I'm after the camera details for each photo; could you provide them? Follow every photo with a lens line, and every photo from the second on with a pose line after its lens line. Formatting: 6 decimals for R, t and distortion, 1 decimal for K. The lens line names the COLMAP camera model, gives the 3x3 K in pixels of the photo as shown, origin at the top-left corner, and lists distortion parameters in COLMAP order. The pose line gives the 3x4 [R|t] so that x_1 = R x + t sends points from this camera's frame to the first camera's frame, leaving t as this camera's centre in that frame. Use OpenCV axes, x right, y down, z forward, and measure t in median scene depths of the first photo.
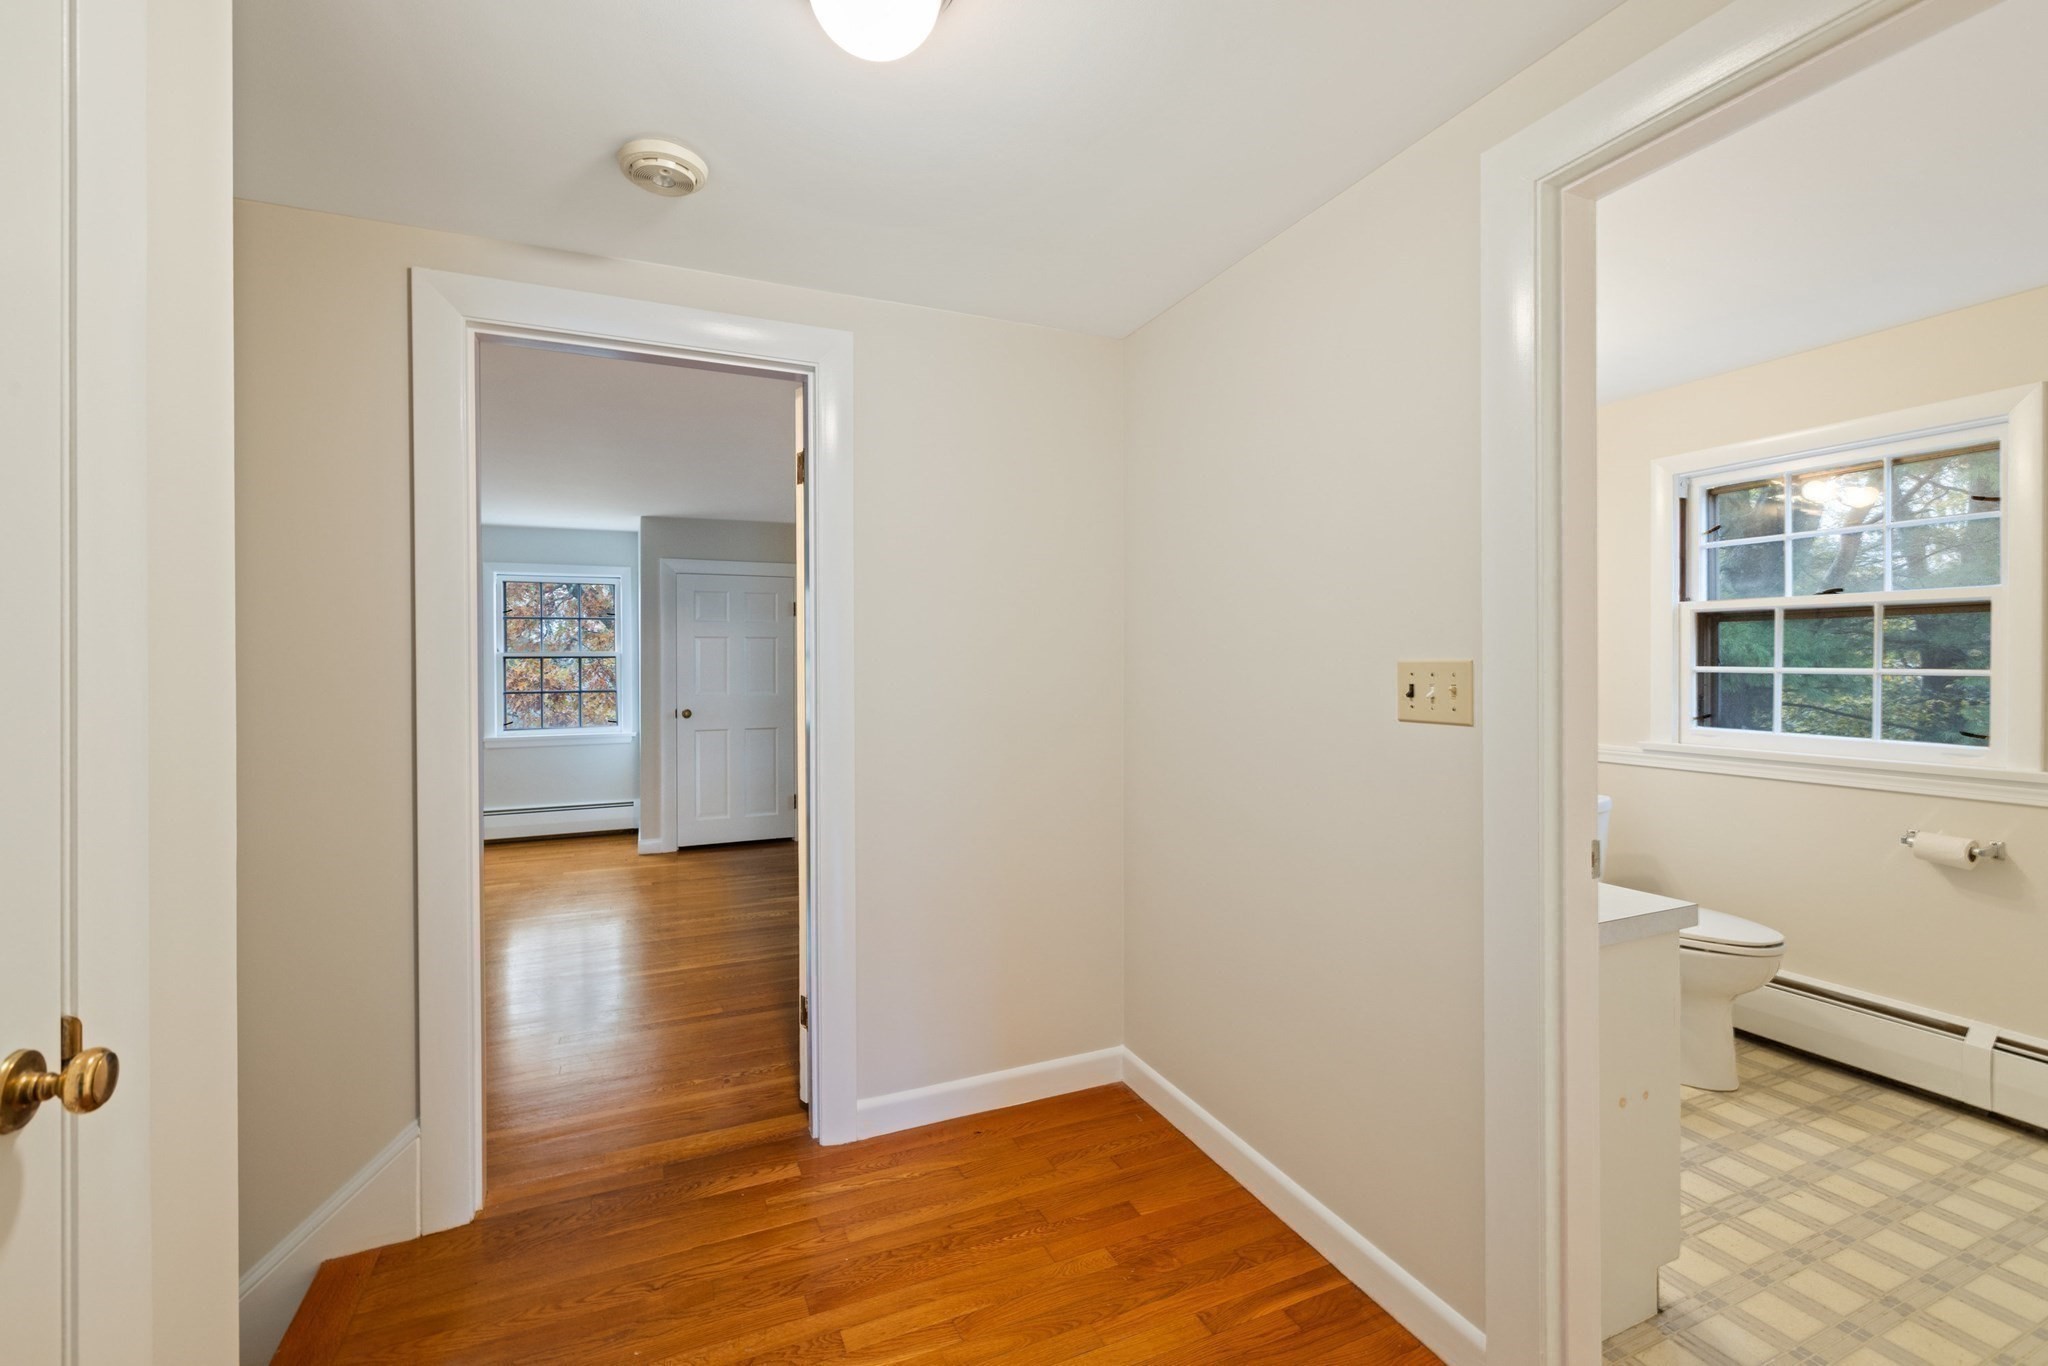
lens RADIAL K [[870.5, 0, 1006.9], [0, 870.5, 674.3], [0, 0, 1]] dist [0.002144, -0.001828]
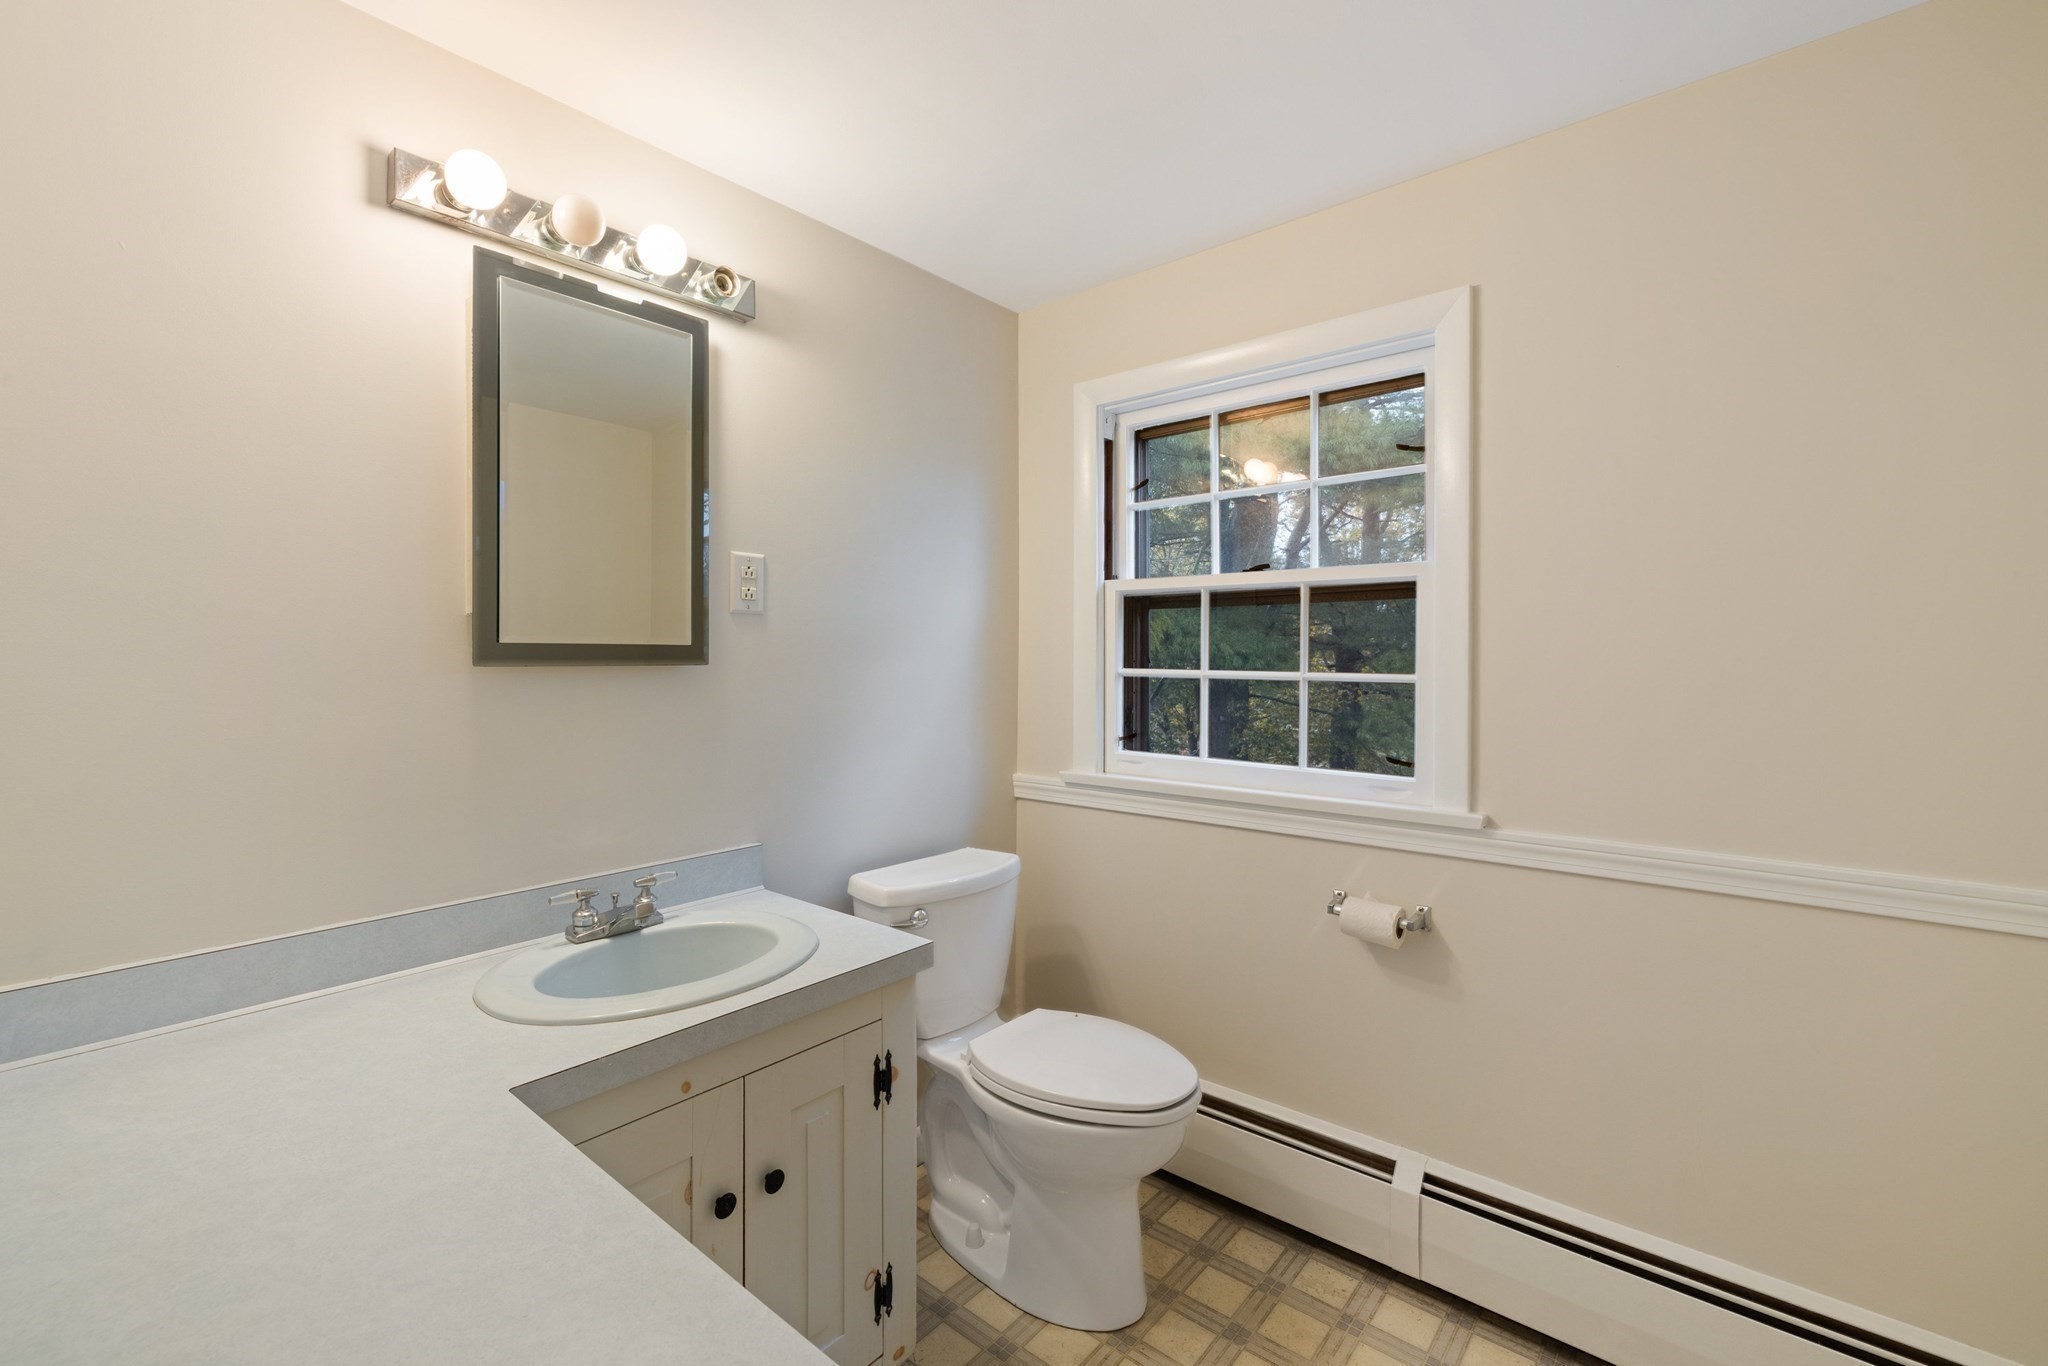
lens RADIAL K [[870.5, 0, 1034.7], [0, 870.5, 680.2], [0, 0, 1]] dist [0.002144, -0.001828]
pose [[0.885954, -0.004682, 0.463749, 0.415010], [0.001189, 0.999969, 0.007823, -0.005136], [-0.463771, -0.006379, 0.885932, 0.411776]]
